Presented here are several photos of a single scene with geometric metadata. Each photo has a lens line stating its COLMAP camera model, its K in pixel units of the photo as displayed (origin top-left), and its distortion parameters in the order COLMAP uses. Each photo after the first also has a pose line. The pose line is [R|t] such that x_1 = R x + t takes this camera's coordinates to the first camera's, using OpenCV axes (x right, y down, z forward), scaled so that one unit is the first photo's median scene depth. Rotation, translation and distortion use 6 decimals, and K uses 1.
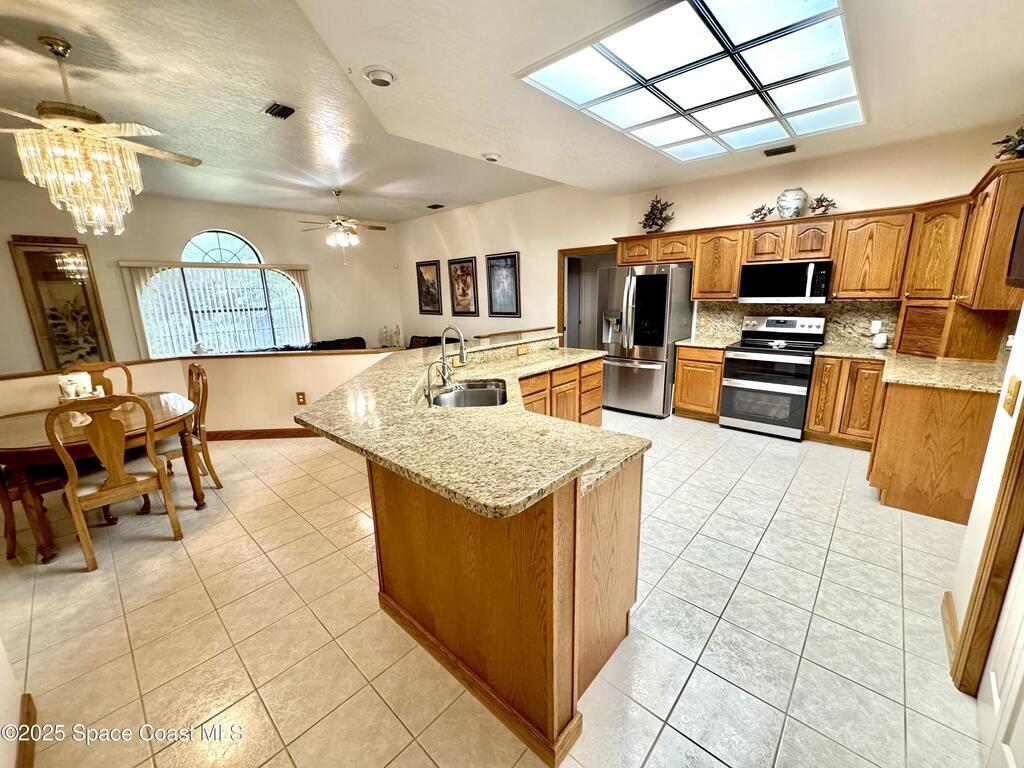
lens RADIAL K [[408.5, 0, 512.0], [0, 408.5, 384.2], [0, 0, 1]] dist [-0.002838, 0.000161]
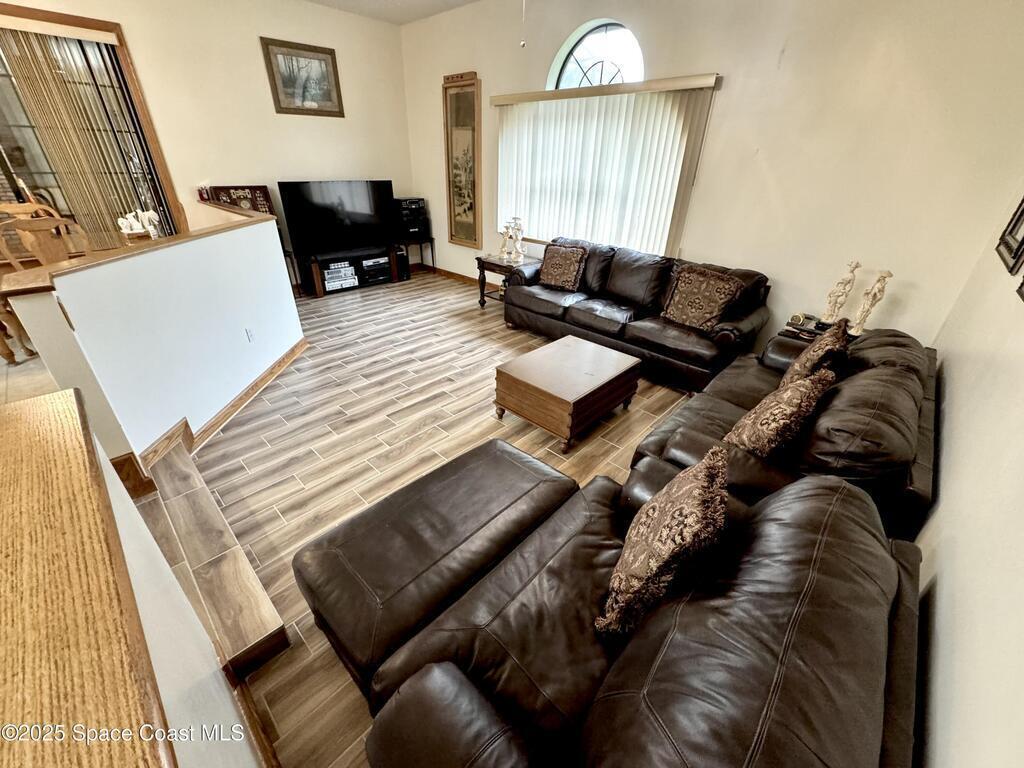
lens RADIAL K [[408.5, 0, 512.4], [0, 408.5, 383.0], [0, 0, 1]] dist [-0.002838, 0.000161]
pose [[-0.018966, 0.498222, -0.866842, 0.054893], [-0.249733, 0.837156, 0.486624, -0.274085], [0.968129, 0.225708, 0.108545, 1.284591]]
